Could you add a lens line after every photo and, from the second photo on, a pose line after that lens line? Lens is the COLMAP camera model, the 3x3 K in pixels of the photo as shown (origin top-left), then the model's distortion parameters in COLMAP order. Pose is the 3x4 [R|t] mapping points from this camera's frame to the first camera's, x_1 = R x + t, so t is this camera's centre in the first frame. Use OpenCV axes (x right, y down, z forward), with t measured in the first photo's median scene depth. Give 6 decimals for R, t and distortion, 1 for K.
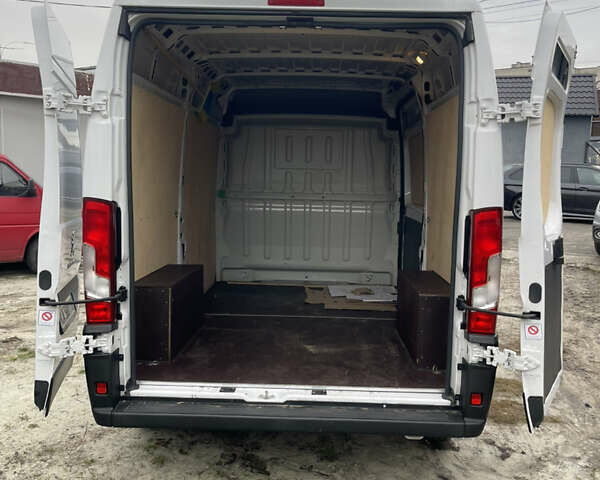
lens RADIAL K [[604.5, 0, 301.3], [0, 604.5, 232.7], [0, 0, 1]] dist [0.008248, 0.022547]
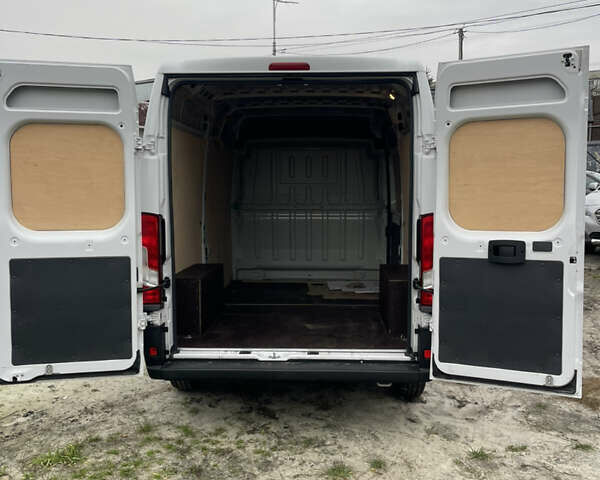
lens RADIAL K [[604.5, 0, 301.3], [0, 604.5, 232.7], [0, 0, 1]] dist [0.008248, 0.022547]
pose [[0.999578, -0.021685, -0.019318, 0.031409], [0.021407, 0.999666, -0.014468, 0.013667], [0.019625, 0.014048, 0.999709, -0.313683]]
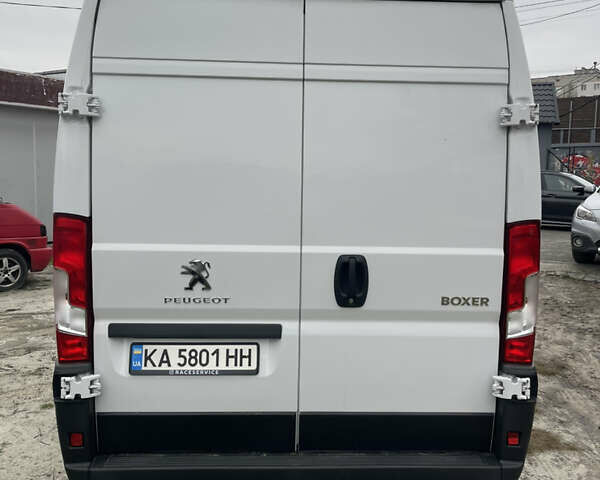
lens RADIAL K [[604.5, 0, 301.3], [0, 604.5, 232.7], [0, 0, 1]] dist [0.008248, 0.022547]
pose [[0.997844, -0.010811, 0.064733, -0.060647], [0.011649, 0.999853, -0.012593, -0.013499], [-0.064587, 0.013320, 0.997823, 0.118023]]
